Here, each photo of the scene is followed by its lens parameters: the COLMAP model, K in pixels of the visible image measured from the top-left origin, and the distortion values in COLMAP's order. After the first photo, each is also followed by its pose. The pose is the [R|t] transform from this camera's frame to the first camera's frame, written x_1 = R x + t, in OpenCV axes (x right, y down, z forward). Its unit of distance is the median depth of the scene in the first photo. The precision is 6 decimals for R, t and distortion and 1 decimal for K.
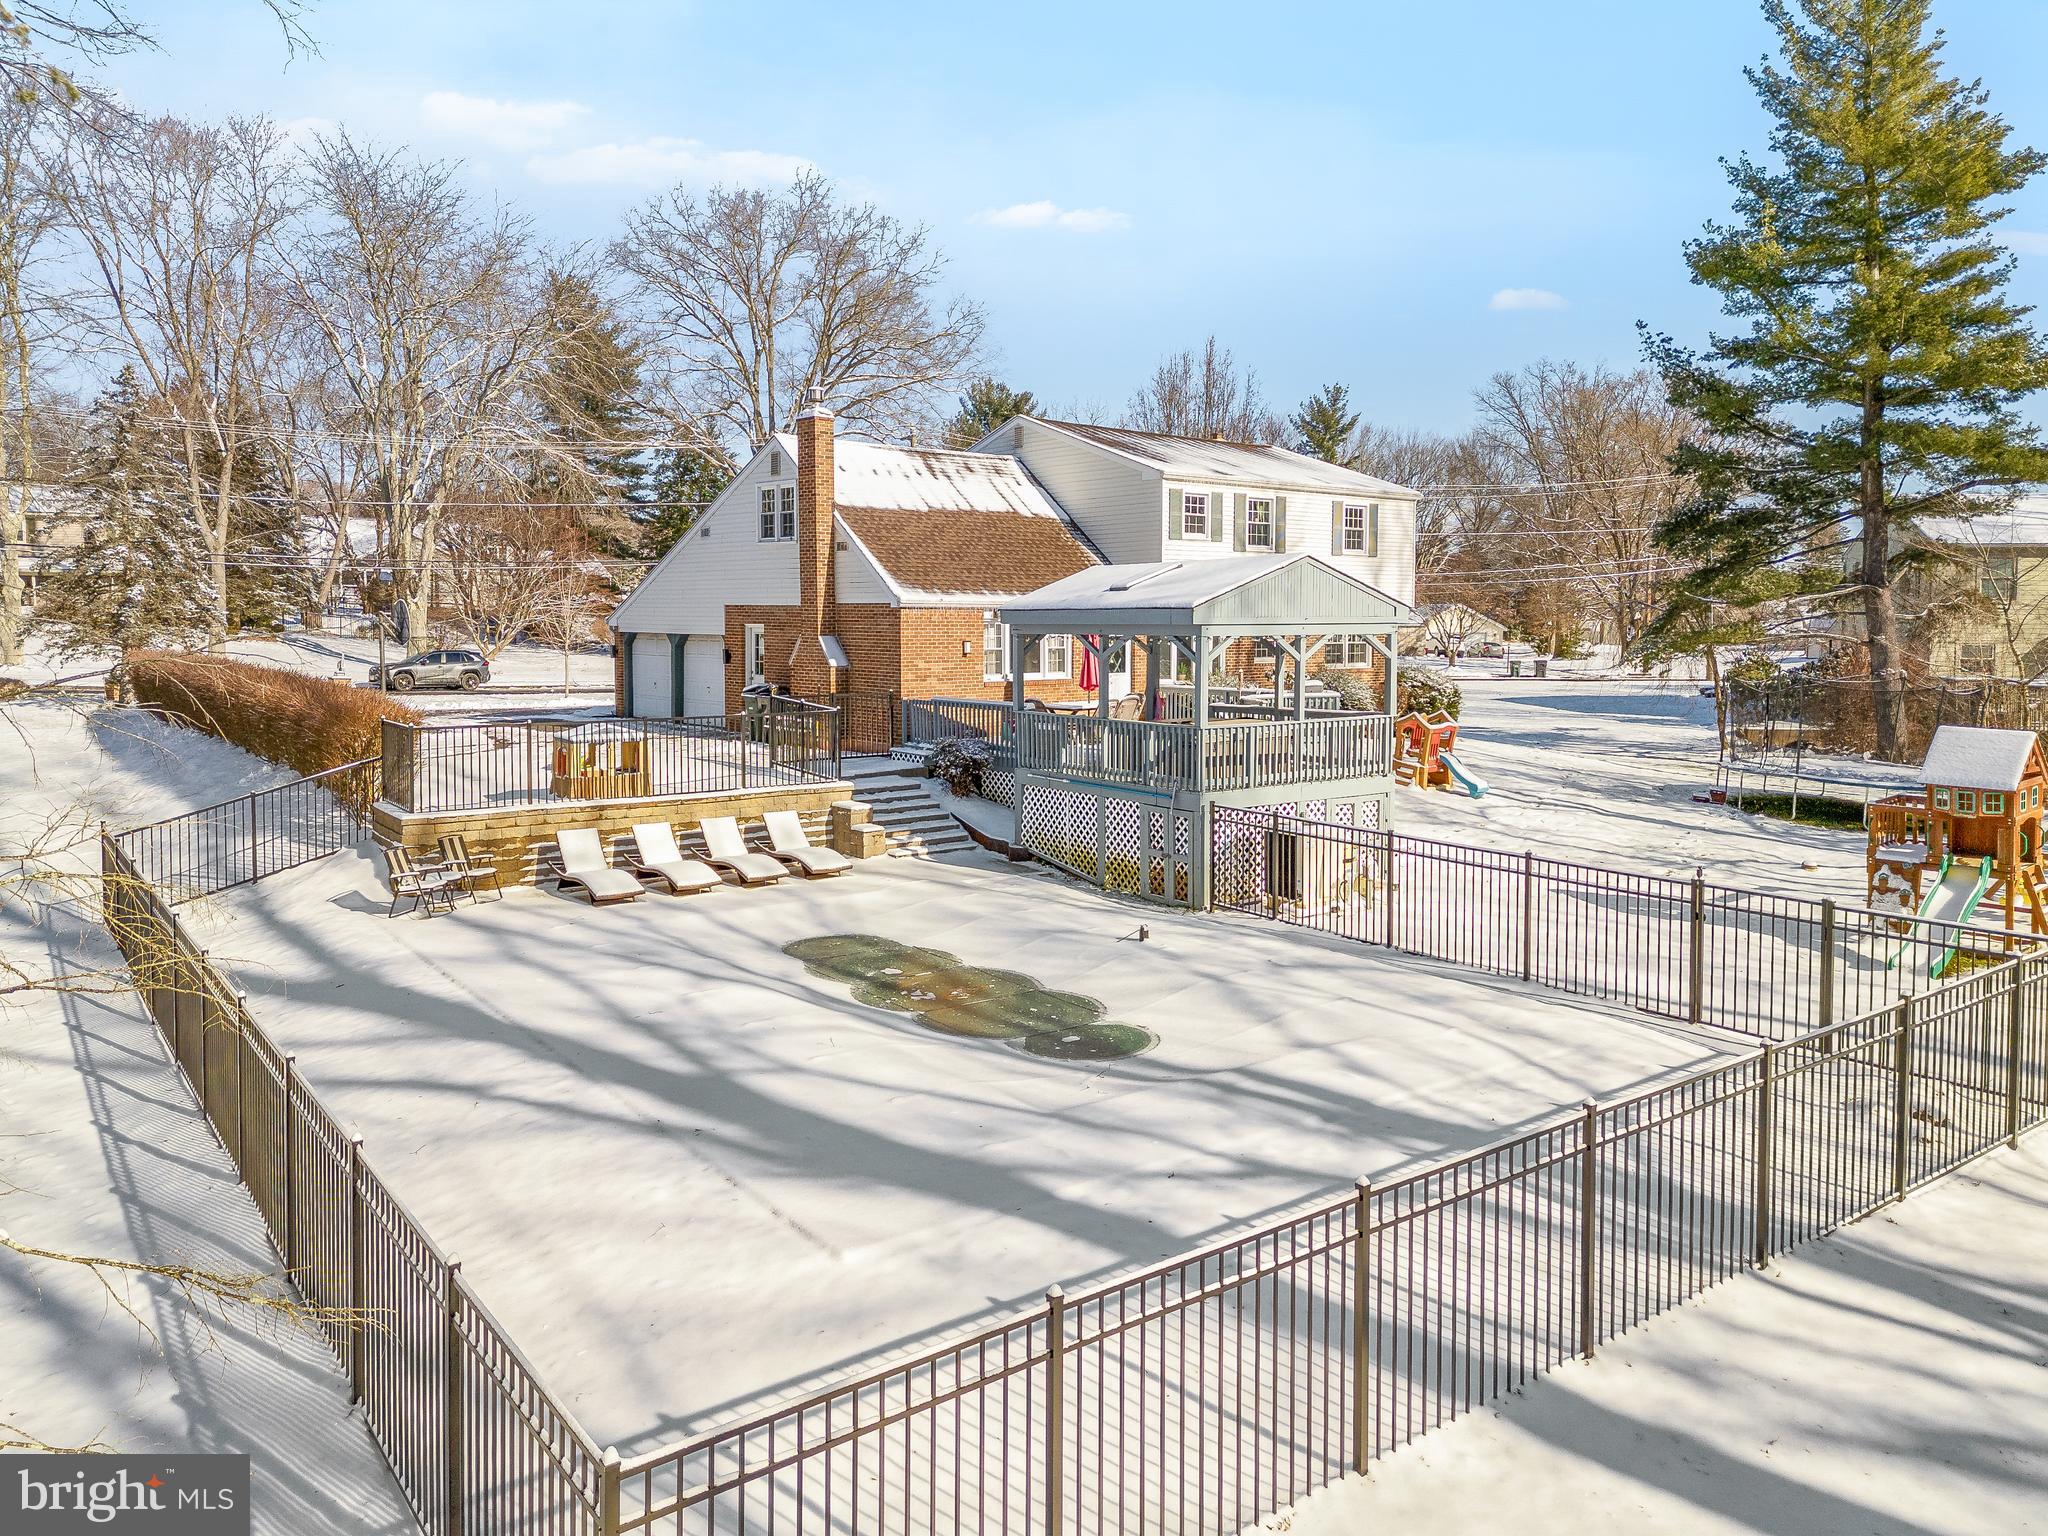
lens RADIAL K [[1488.6, 0, 1025.0], [0, 1488.6, 694.3], [0, 0, 1]] dist [0.078153, -0.009009]
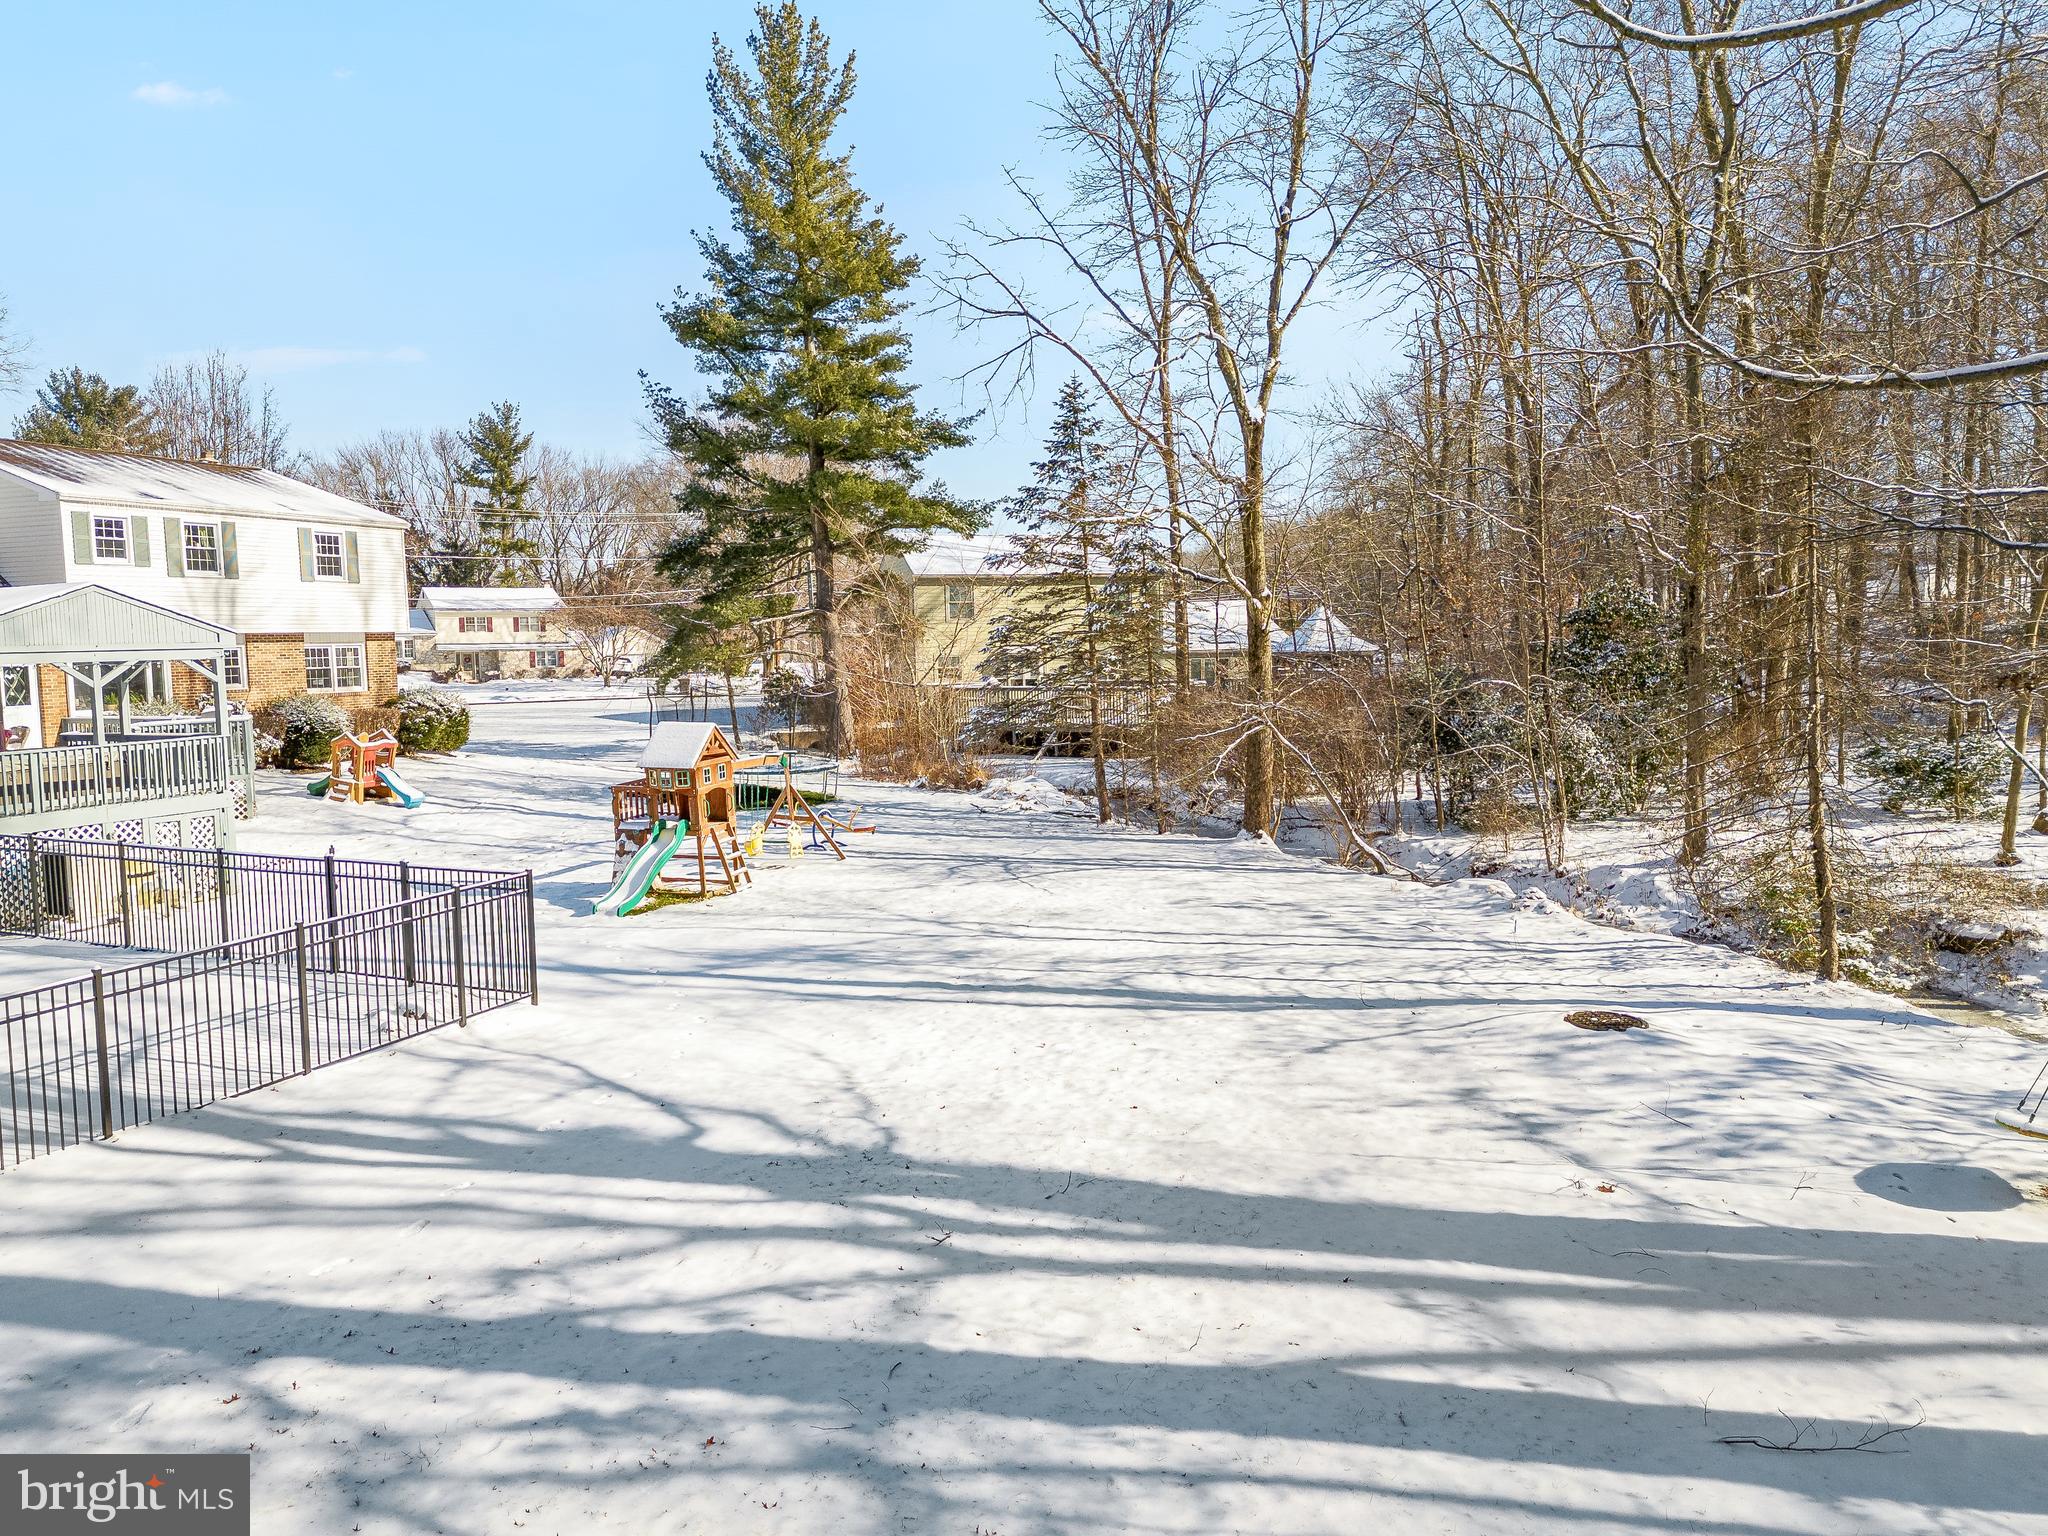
lens RADIAL K [[1496.3, 0, 984.1], [0, 1496.3, 748.2], [0, 0, 1]] dist [0.171023, -0.136519]
pose [[0.898488, -0.054015, 0.435661, 0.173037], [0.045149, 0.998509, 0.030684, 0.009632], [-0.436669, -0.007899, 0.899587, -0.154859]]
